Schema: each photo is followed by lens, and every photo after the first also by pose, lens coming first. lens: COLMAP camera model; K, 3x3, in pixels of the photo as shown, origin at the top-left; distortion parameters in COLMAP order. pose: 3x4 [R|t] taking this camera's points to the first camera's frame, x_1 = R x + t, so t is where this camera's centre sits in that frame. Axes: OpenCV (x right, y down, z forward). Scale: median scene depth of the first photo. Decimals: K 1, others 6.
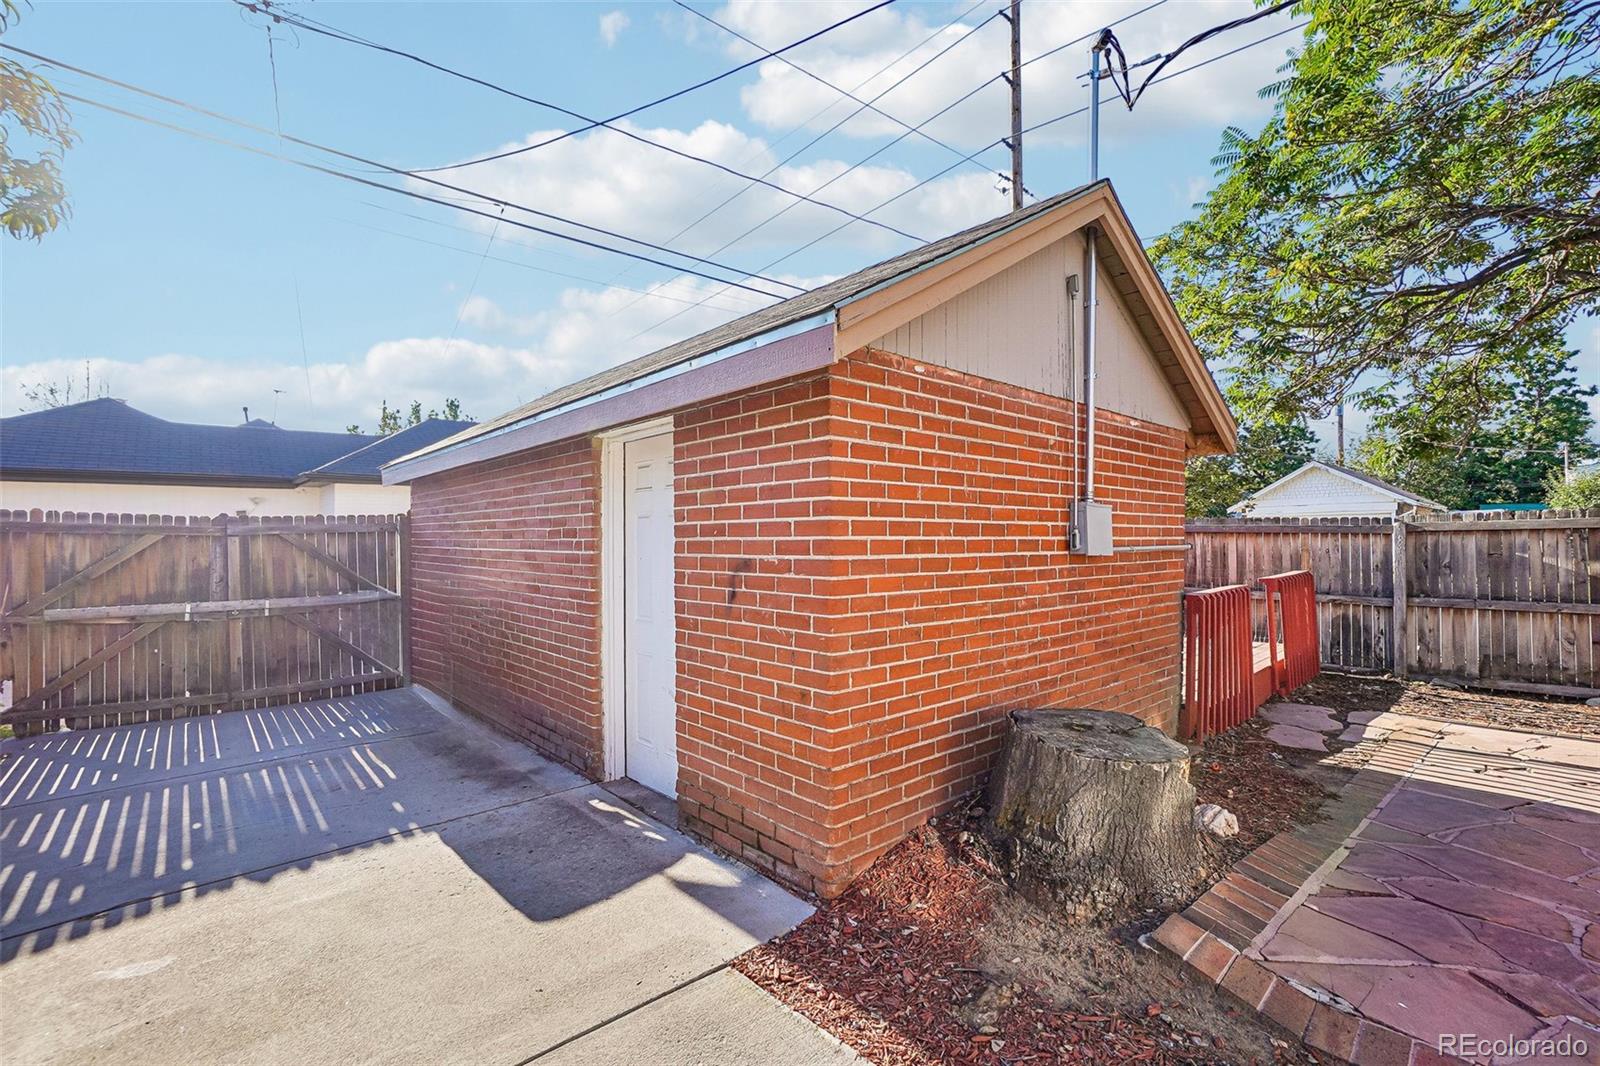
lens RADIAL K [[716.3, 0, 773.3], [0, 716.3, 548.7], [0, 0, 1]] dist [-0.042701, 0.012785]
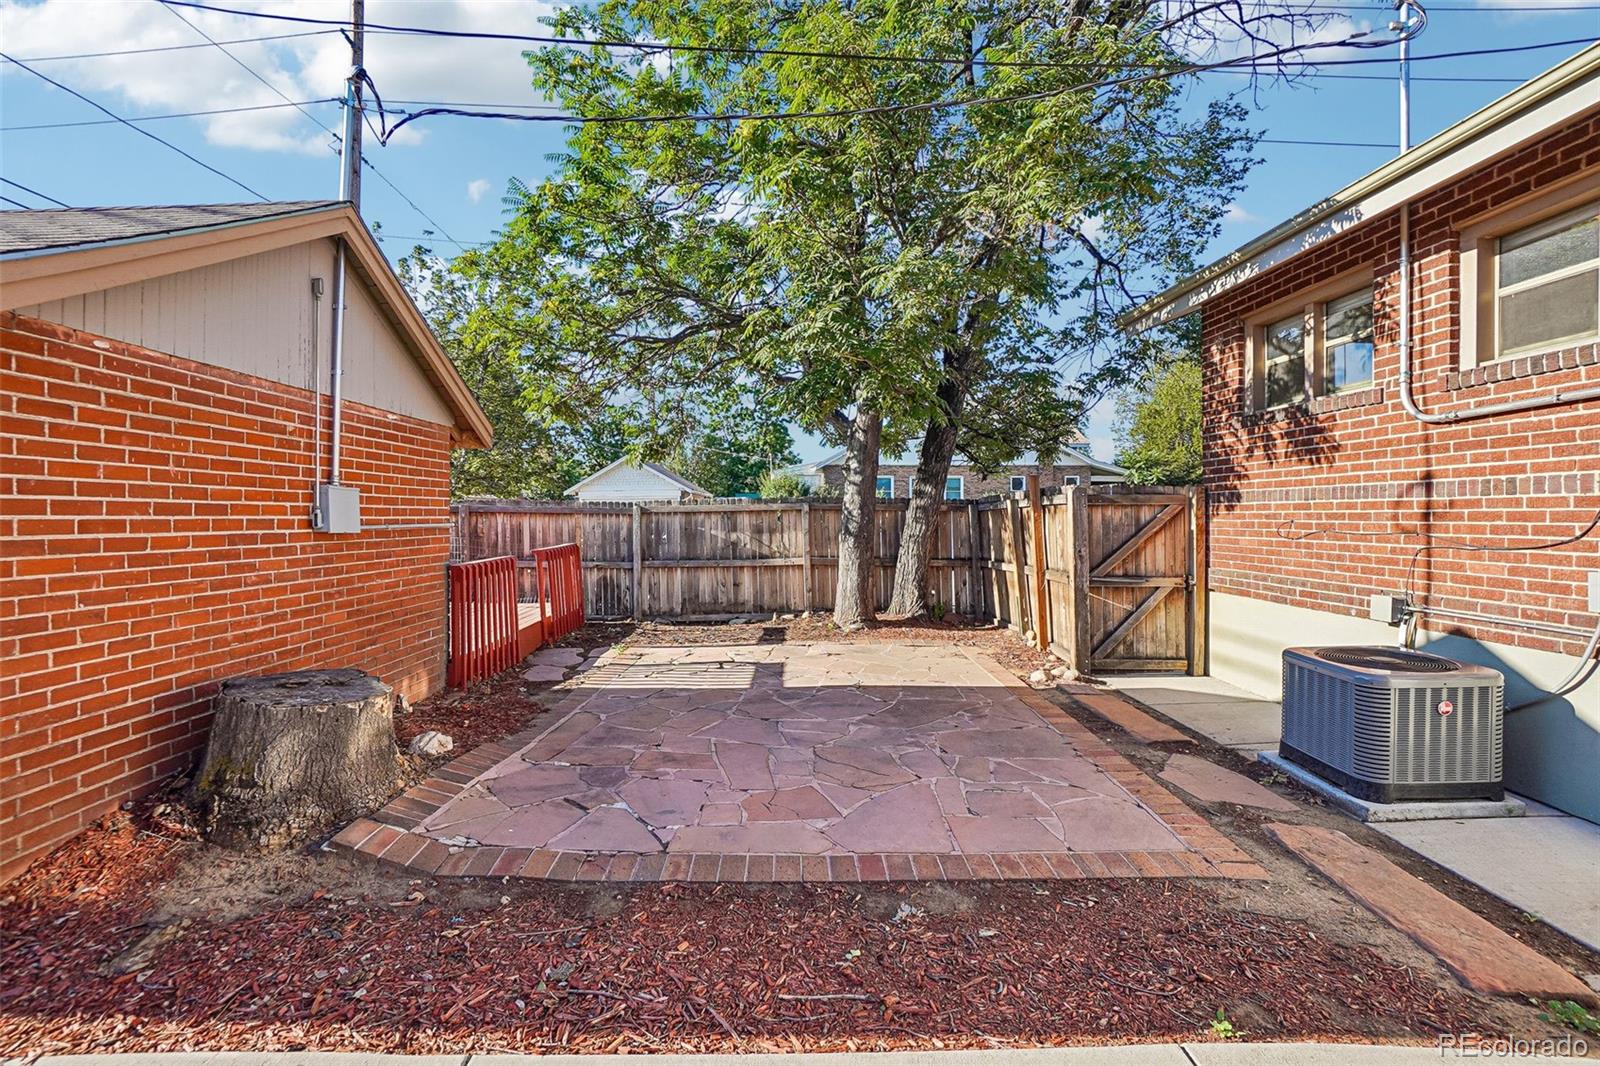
lens RADIAL K [[716.3, 0, 782.0], [0, 716.3, 521.0], [0, 0, 1]] dist [-0.042701, 0.012785]
pose [[0.667706, -0.002351, 0.744421, 0.084356], [0.009606, 0.999939, -0.005459, 0.002899], [-0.744363, 0.010796, 0.667688, -0.234459]]
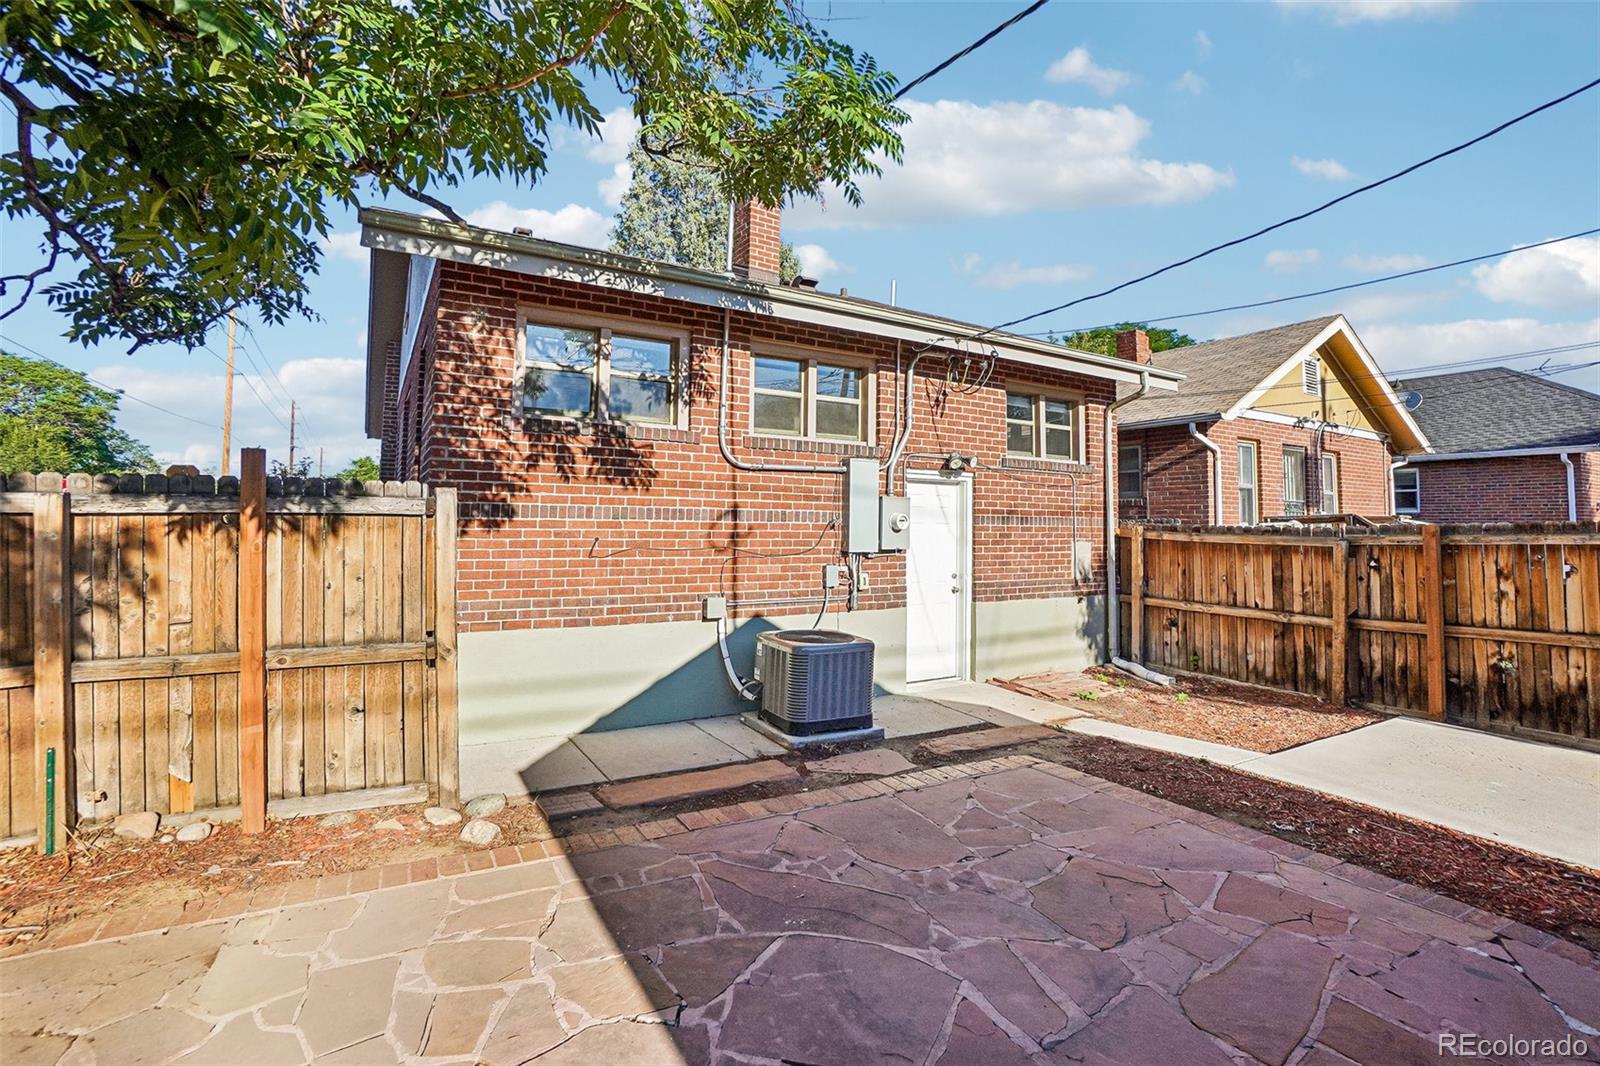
lens RADIAL K [[716.3, 0, 789.5], [0, 716.3, 488.9], [0, 0, 1]] dist [-0.042701, 0.012785]
pose [[-0.978235, 0.002400, 0.207484, 1.037559], [-0.005273, 0.999323, -0.036423, -0.040668], [-0.207431, -0.036724, -0.977560, 1.094695]]
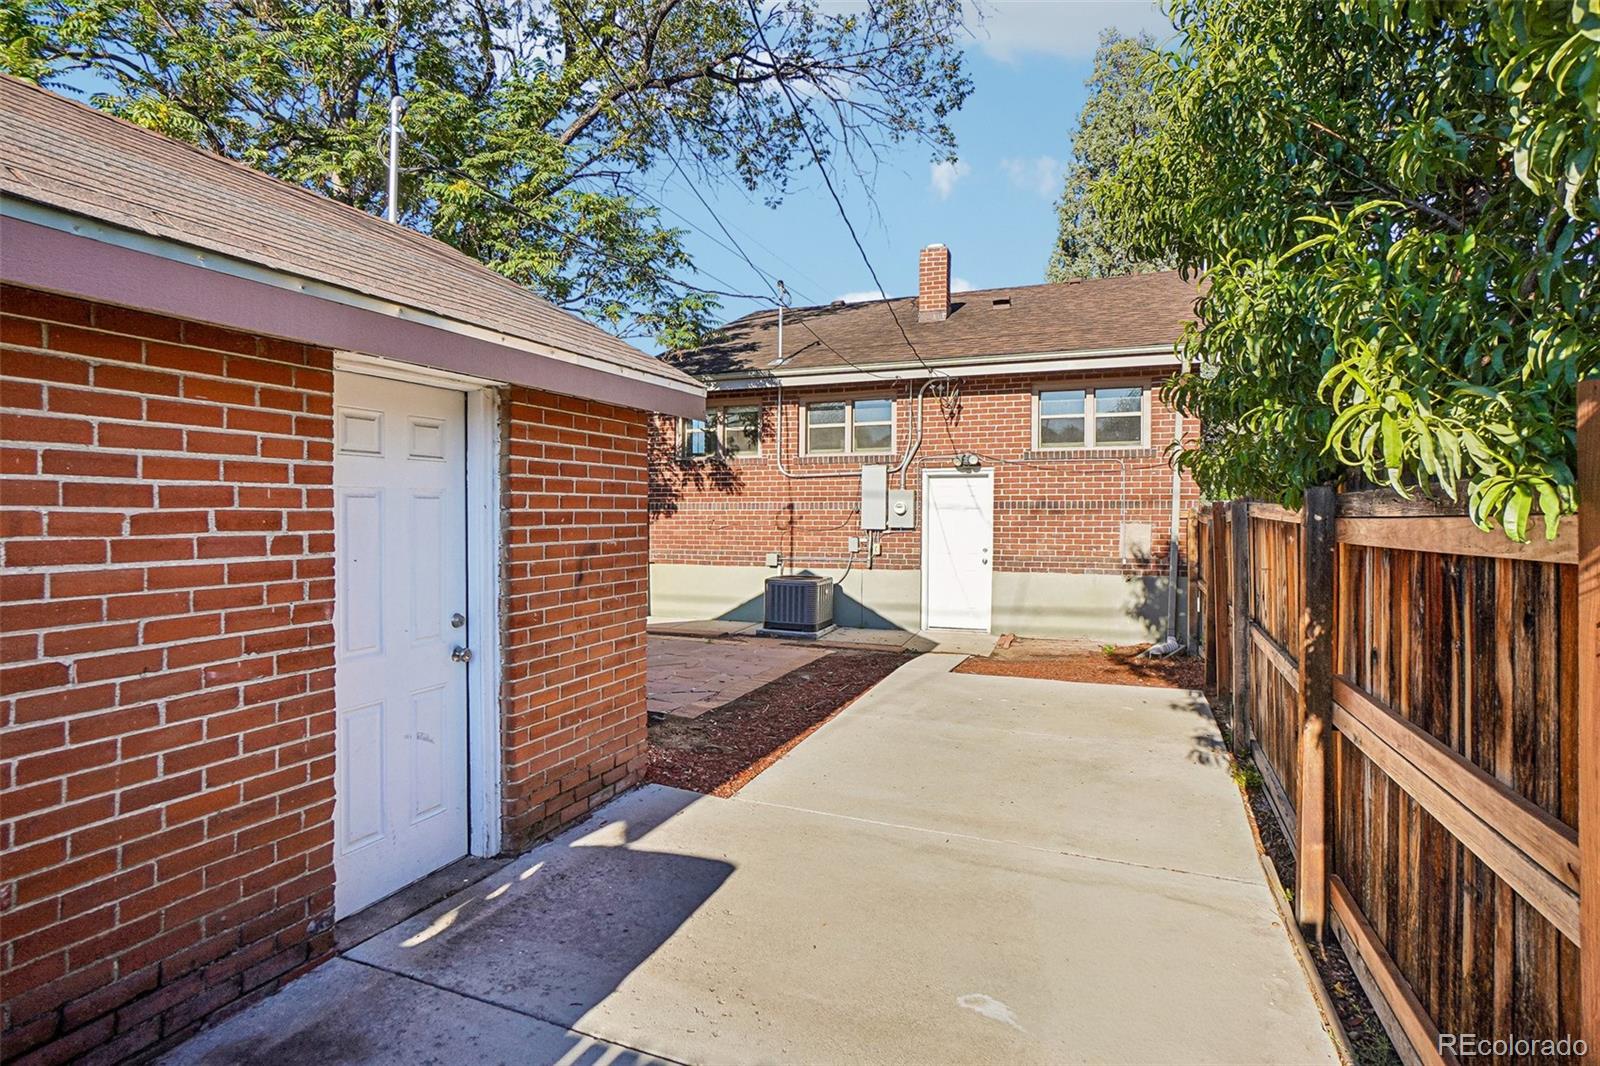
lens RADIAL K [[846.8, 0, 754.8], [0, 846.8, 582.3], [0, 0, 1]] dist [-0.029295, 0.013516]
pose [[-0.422001, -0.068281, 0.904020, -1.051301], [0.017785, 0.996344, 0.083556, -0.024854], [-0.906421, 0.051339, -0.419244, 1.024804]]
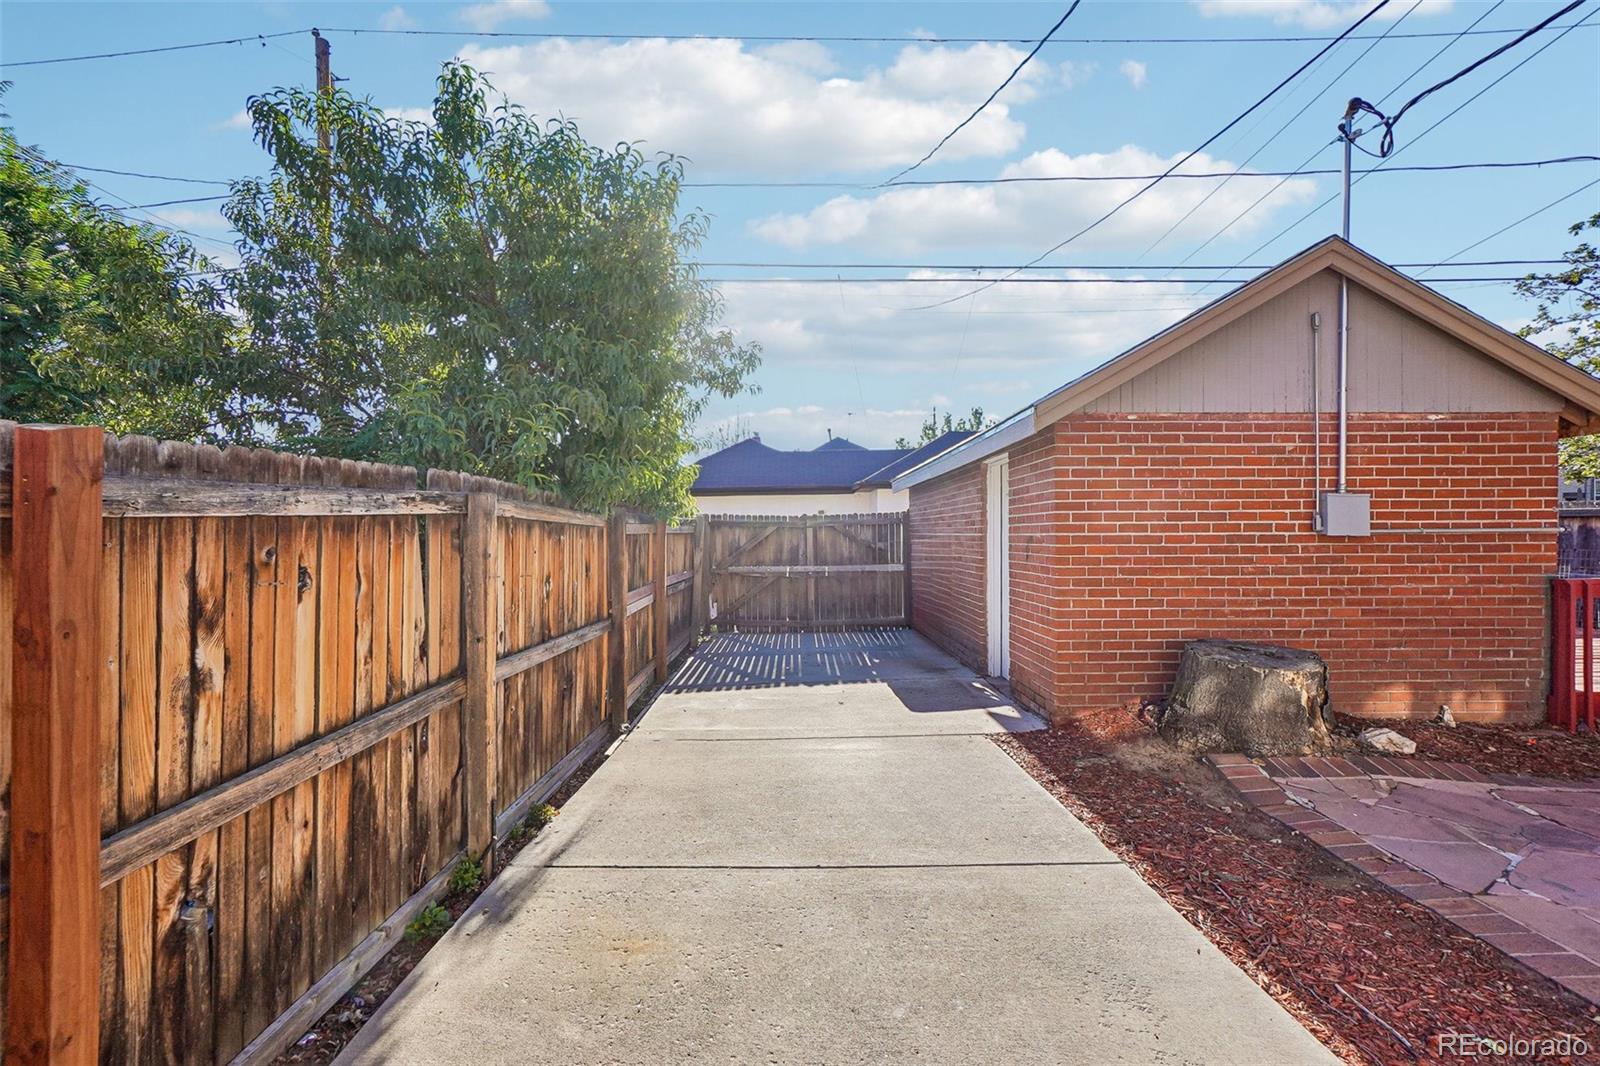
lens RADIAL K [[742.3, 0, 785.1], [0, 742.3, 537.4], [0, 0, 1]] dist [-0.033259, 0.009208]
pose [[0.756234, 0.001603, -0.654299, 0.504299], [-0.005842, 0.999974, -0.004303, 0.021794], [0.654275, 0.007076, 0.756224, -0.554917]]
